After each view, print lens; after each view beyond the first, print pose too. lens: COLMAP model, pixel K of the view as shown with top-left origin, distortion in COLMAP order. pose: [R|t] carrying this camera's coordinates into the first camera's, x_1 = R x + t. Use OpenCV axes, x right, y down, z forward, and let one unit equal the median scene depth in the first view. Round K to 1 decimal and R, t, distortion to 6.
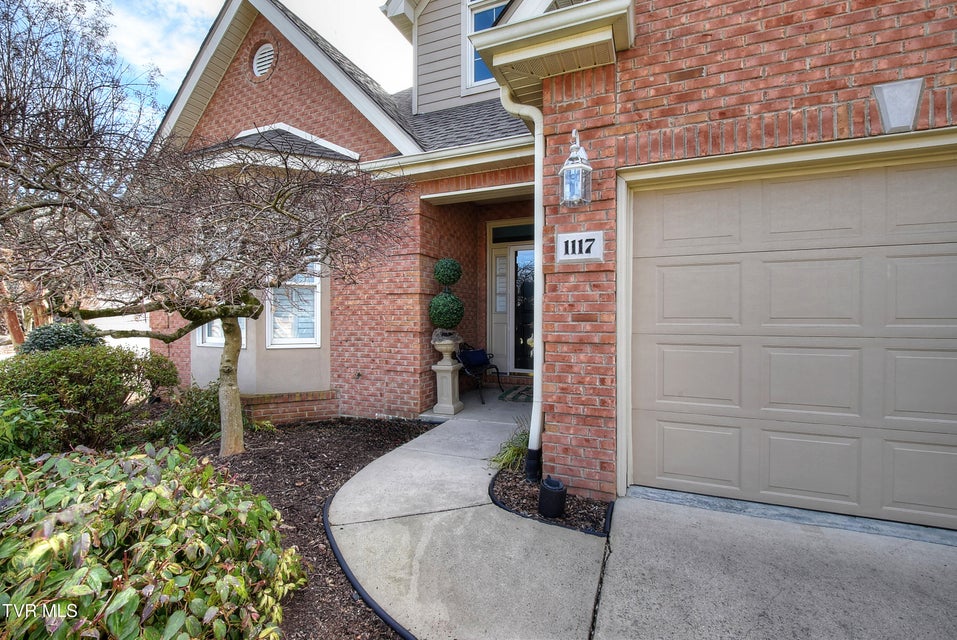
lens RADIAL K [[423.0, 0, 478.5], [0, 423.0, 320.0], [0, 0, 1]] dist [-0.004759, -0.000761]
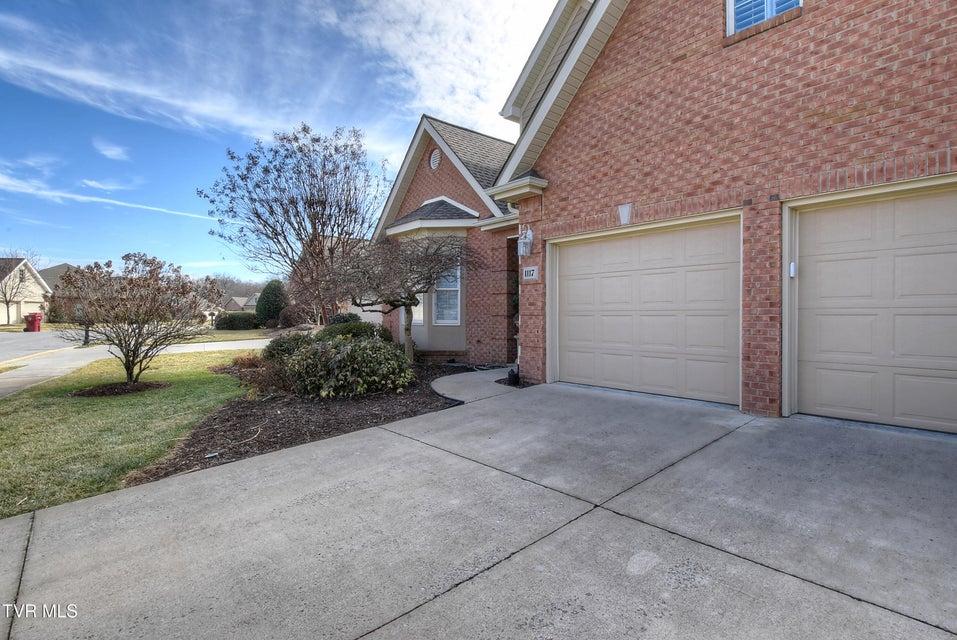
lens RADIAL K [[490.2, 0, 478.5], [0, 490.2, 320.0], [0, 0, 1]] dist [0.000567, -0.000054]
pose [[0.889760, 0.002930, -0.456420, 0.671403], [-0.003136, 0.999995, 0.000306, 0.045249], [0.456419, 0.001159, 0.889764, -0.834248]]
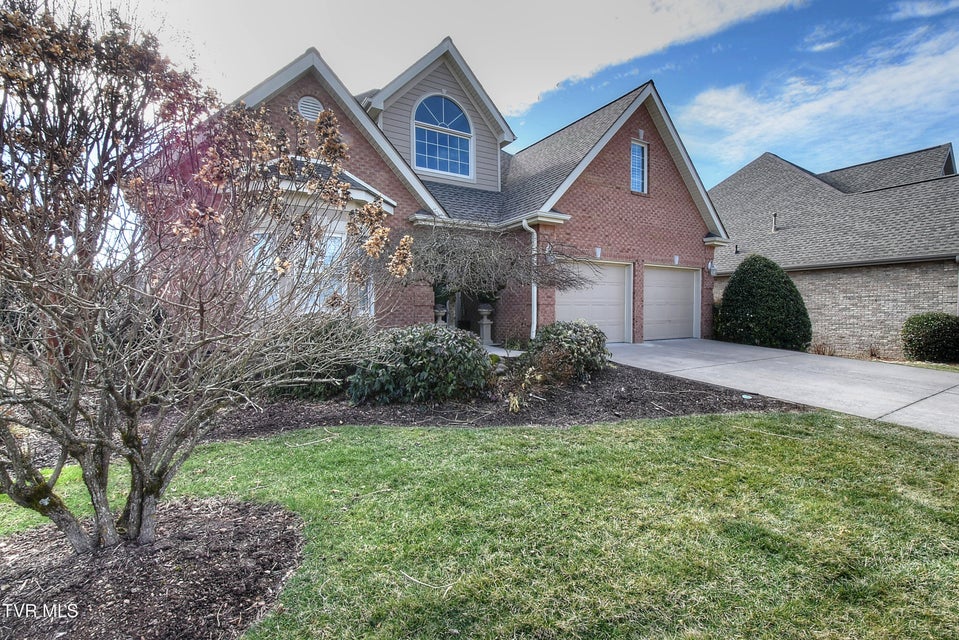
lens RADIAL K [[423.9, 0, 479.5], [0, 423.9, 320.0], [0, 0, 1]] dist [-0.004759, -0.000761]
pose [[0.577910, -0.025351, 0.815707, -1.595568], [0.012134, 0.999674, 0.022472, 0.052333], [-0.816011, -0.003089, 0.578029, -0.289550]]
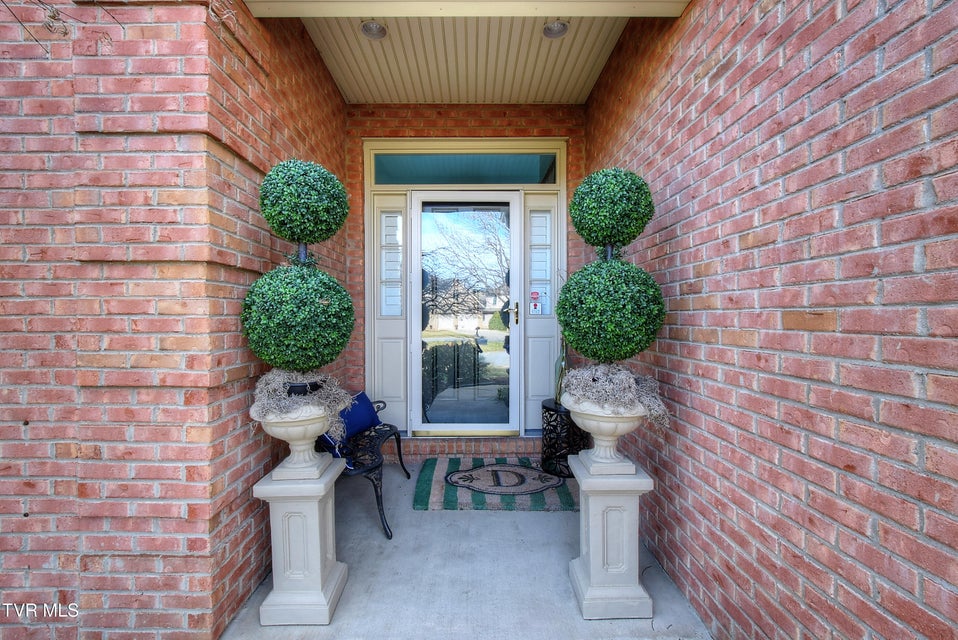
lens RADIAL K [[423.5, 0, 479.0], [0, 423.5, 320.0], [0, 0, 1]] dist [-0.004759, -0.000761]
pose [[0.914190, -0.006792, 0.405228, -0.083401], [0.005905, 0.999977, 0.003440, -0.020505], [-0.405242, -0.000752, 0.914209, 0.634939]]
